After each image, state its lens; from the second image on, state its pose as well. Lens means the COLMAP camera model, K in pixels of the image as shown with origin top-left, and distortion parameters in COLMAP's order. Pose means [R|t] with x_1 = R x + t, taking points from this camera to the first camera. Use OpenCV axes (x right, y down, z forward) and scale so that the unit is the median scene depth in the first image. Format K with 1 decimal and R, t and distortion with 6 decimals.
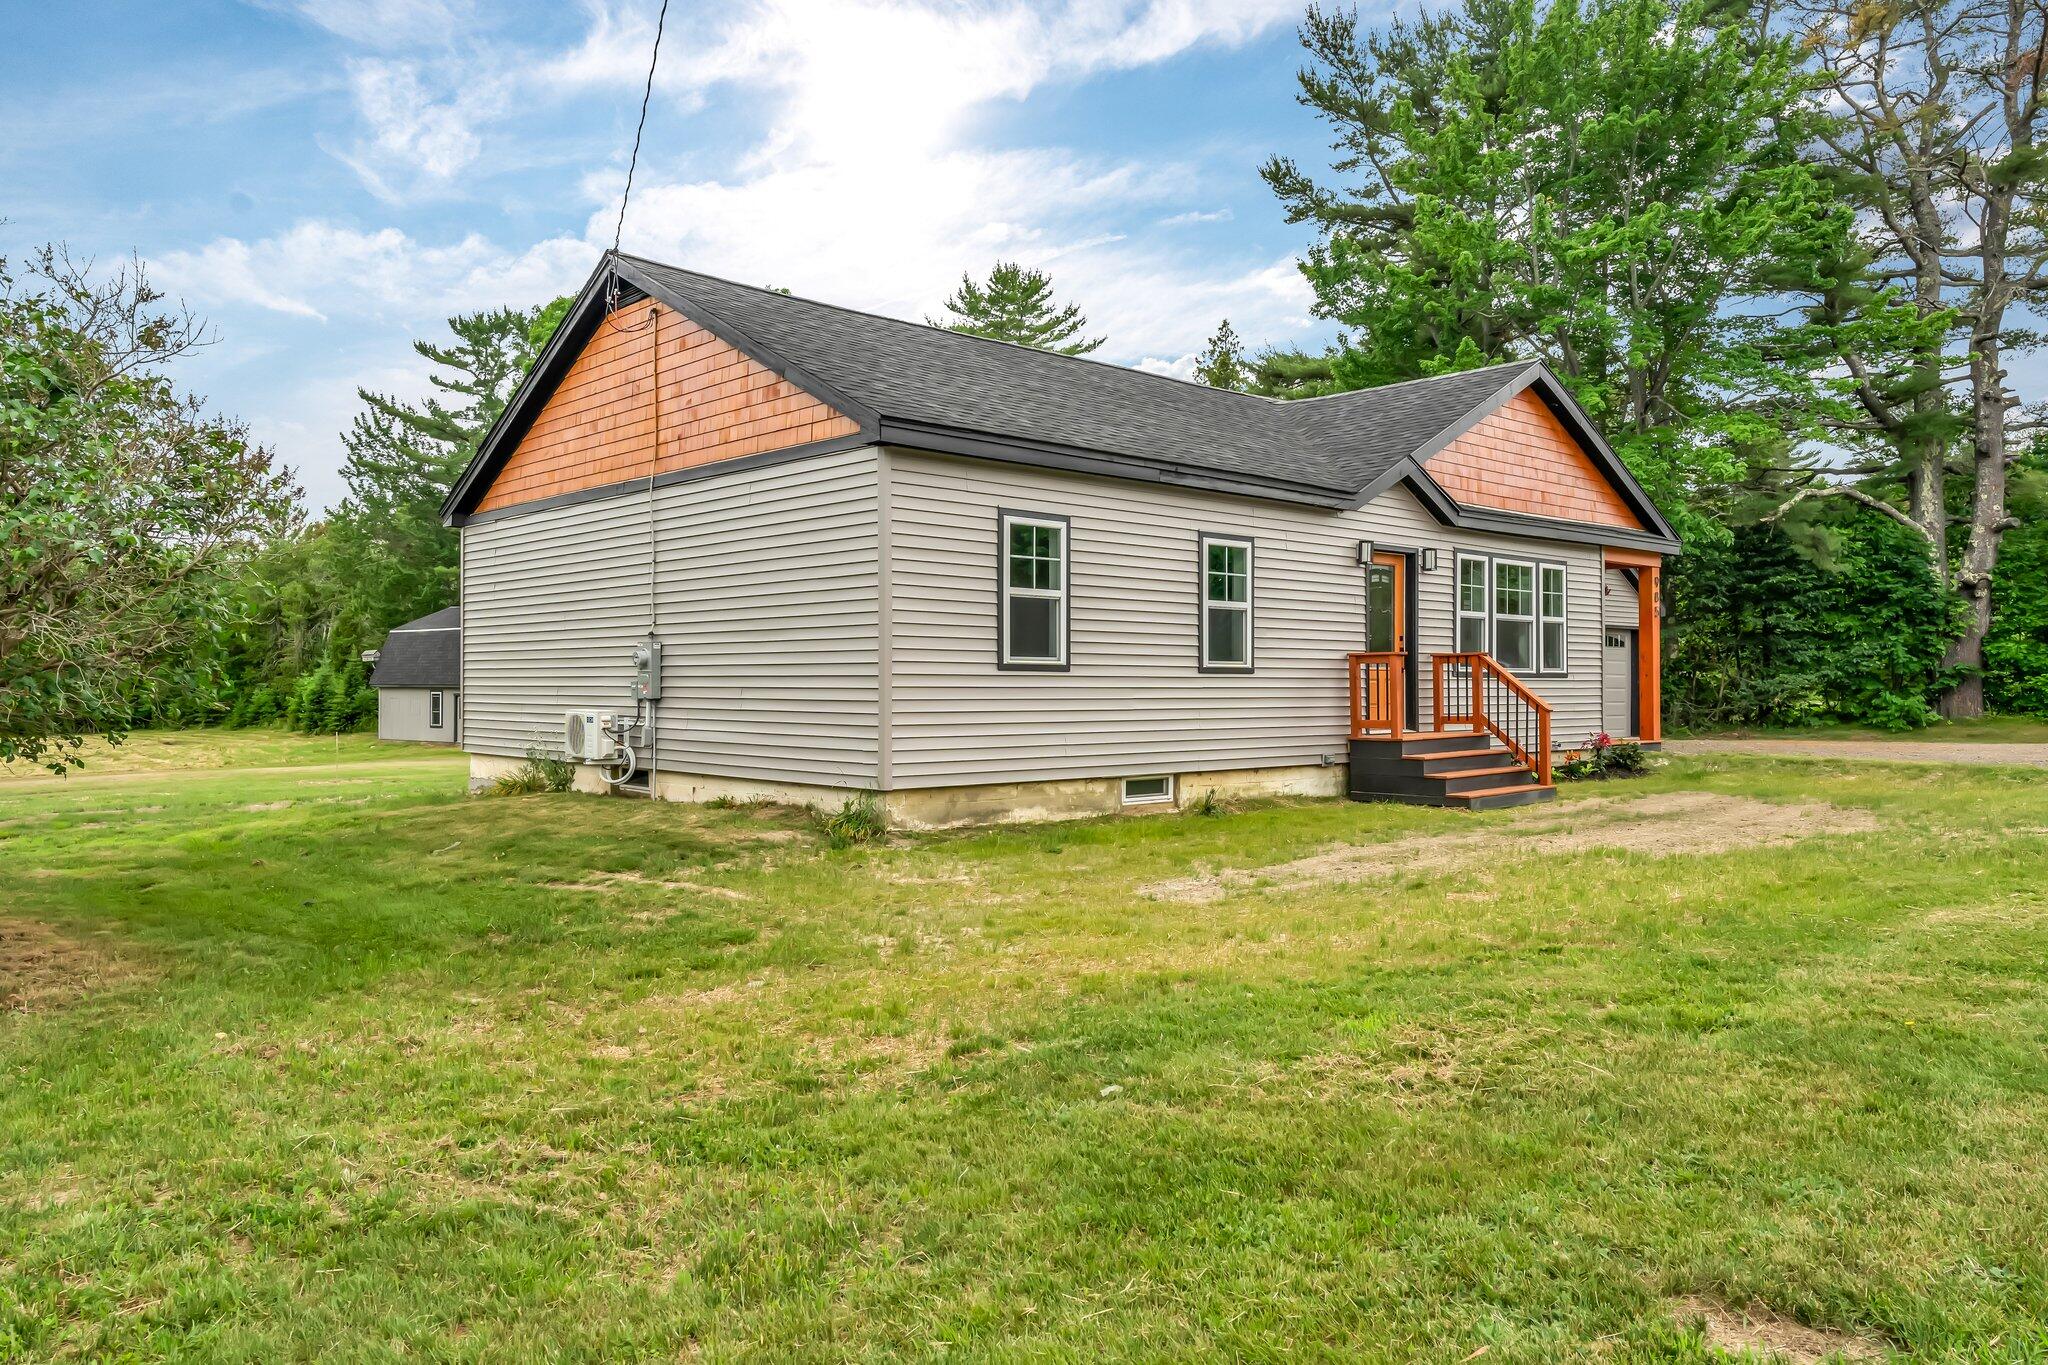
lens RADIAL K [[1451.3, 0, 1026.2], [0, 1451.3, 683.0], [0, 0, 1]] dist [-0.000429, -0.000036]
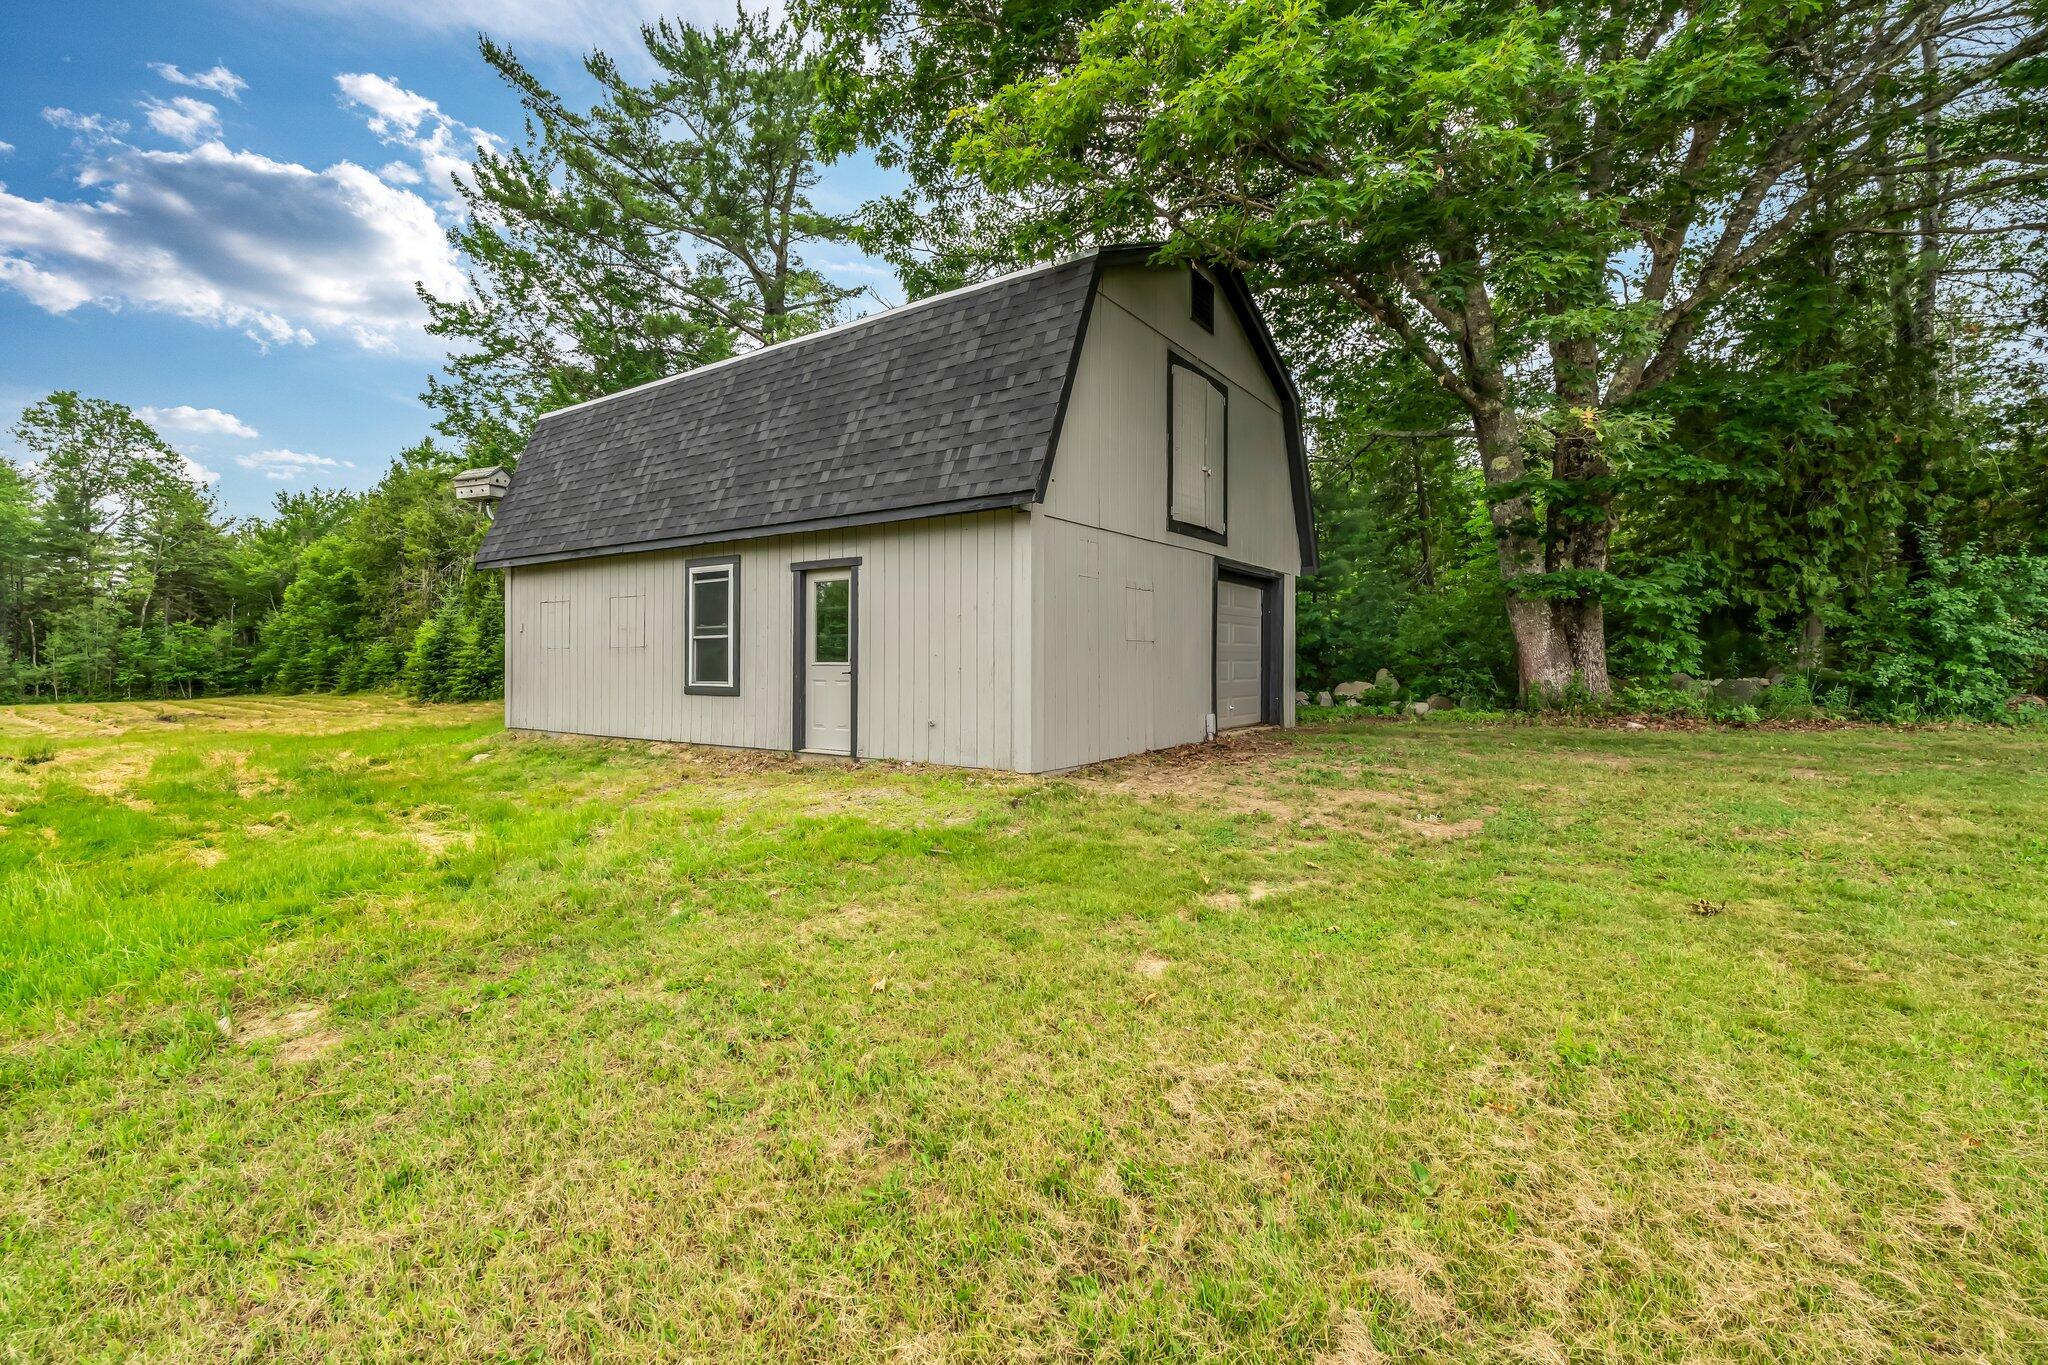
lens RADIAL K [[906.1, 0, 1034.2], [0, 906.1, 668.5], [0, 0, 1]] dist [-0.006553, 0.002602]
pose [[0.996747, 0.001415, 0.080584, -0.399775], [-0.001864, 0.999983, 0.005493, 0.027650], [-0.080575, -0.005625, 0.996733, 0.917009]]
